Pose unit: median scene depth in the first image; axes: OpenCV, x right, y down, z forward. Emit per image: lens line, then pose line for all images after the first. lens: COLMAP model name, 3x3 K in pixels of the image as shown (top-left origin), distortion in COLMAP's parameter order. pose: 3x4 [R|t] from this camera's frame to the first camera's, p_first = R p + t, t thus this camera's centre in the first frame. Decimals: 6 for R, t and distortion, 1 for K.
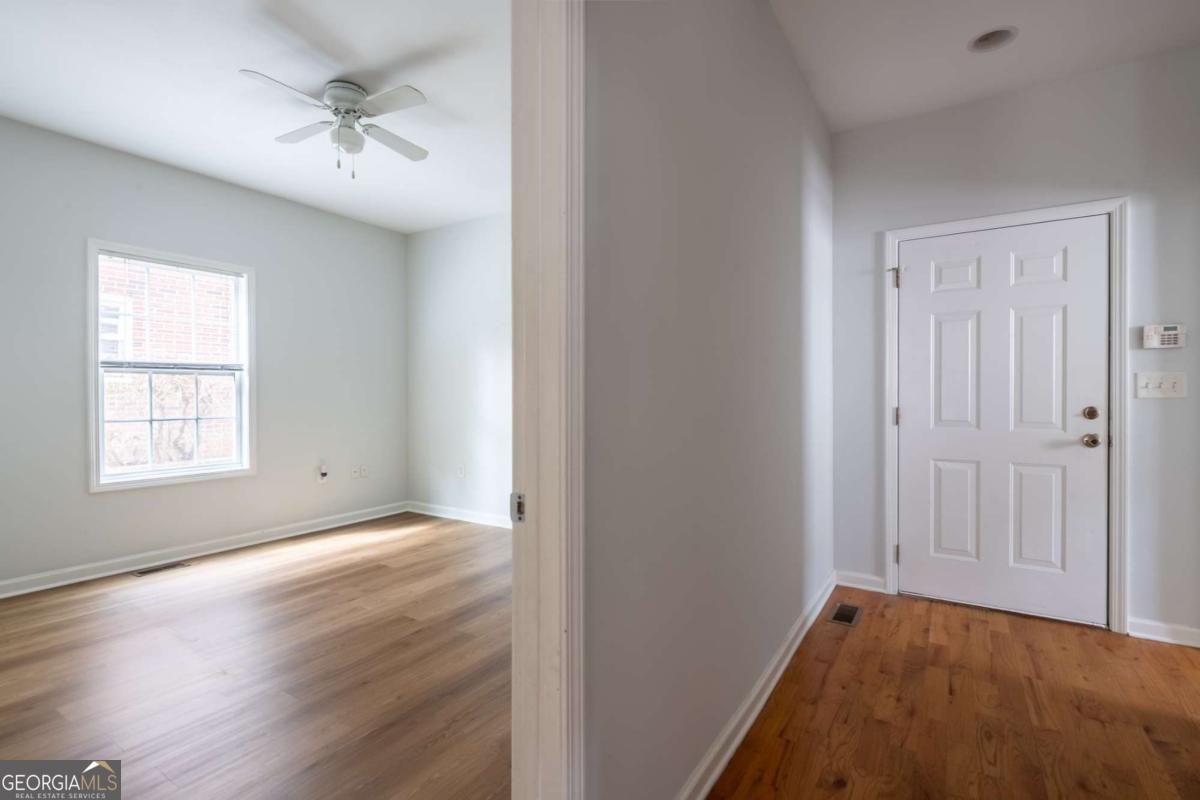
lens RADIAL K [[559.6, 0, 604.2], [0, 559.6, 395.8], [0, 0, 1]] dist [-0.000701, -0.000182]
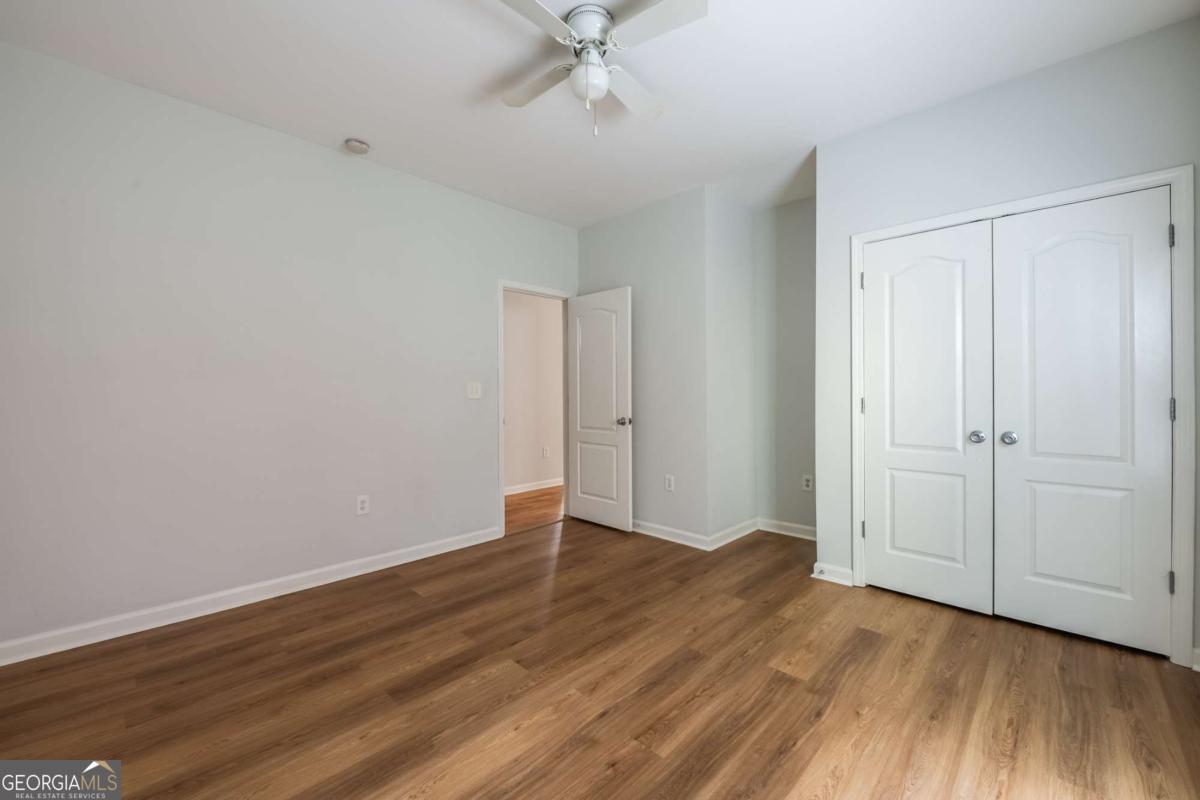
lens RADIAL K [[476.3, 0, 598.4], [0, 476.3, 393.4], [0, 0, 1]] dist [-0.002080, -0.000187]
pose [[-0.979752, 0.005380, 0.200144, -0.483155], [0.006862, 0.999954, 0.006712, -0.009399], [-0.200099, 0.007950, -0.979743, 1.334391]]
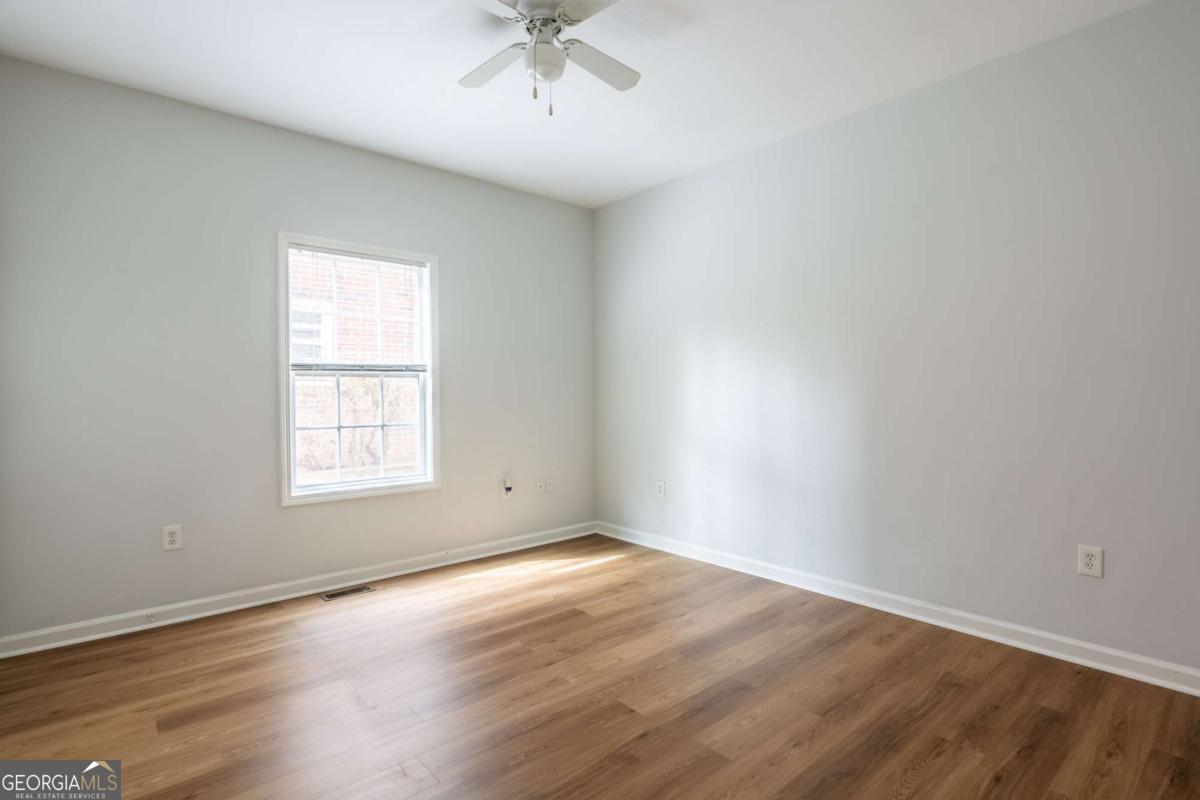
lens RADIAL K [[592.4, 0, 601.7], [0, 592.4, 394.4], [0, 0, 1]] dist [0.001792, 0.000323]
pose [[0.958296, -0.005845, -0.285717, -0.125559], [0.005593, 0.999983, -0.001698, -0.006371], [0.285722, 0.000029, 0.958312, 0.202007]]
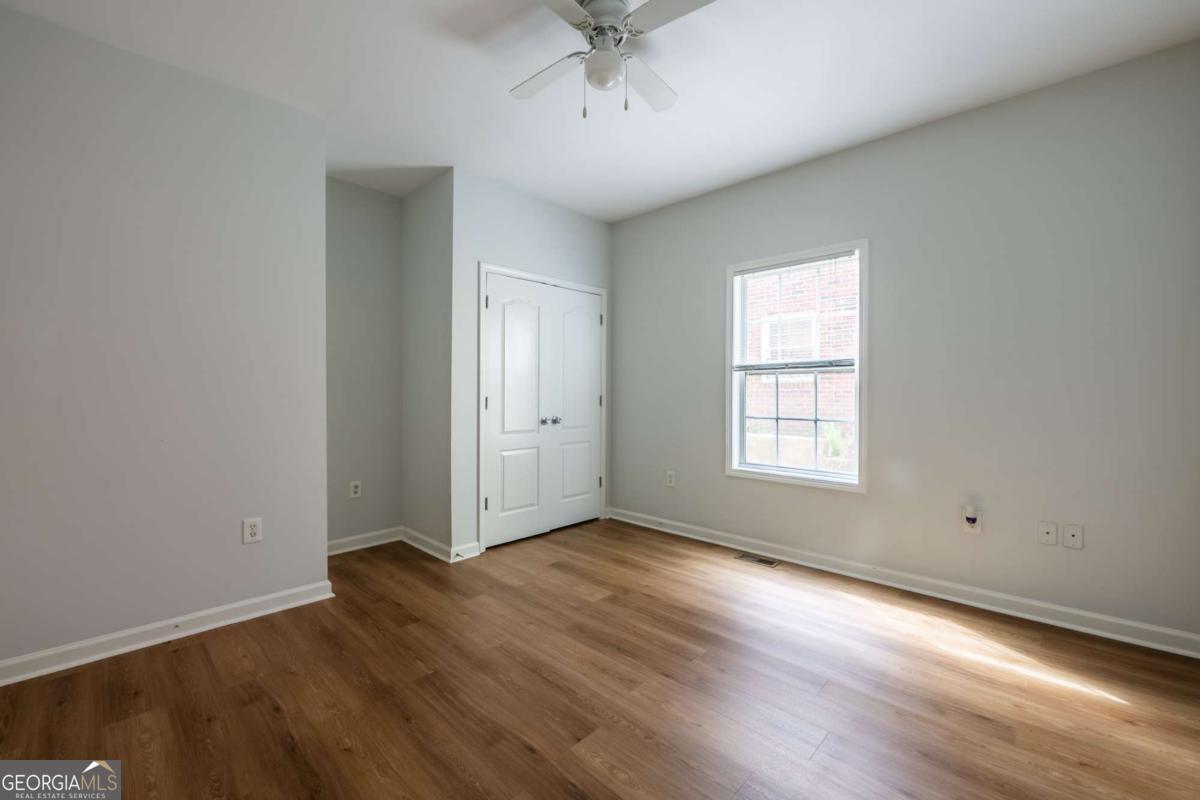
lens RADIAL K [[488.6, 0, 601.1], [0, 488.6, 393.0], [0, 0, 1]] dist [-0.008527, -0.000009]
pose [[-0.196194, 0.002705, -0.980561, 0.167007], [-0.005121, 0.999980, 0.003783, -0.006482], [0.980552, 0.005764, -0.196176, 0.901668]]
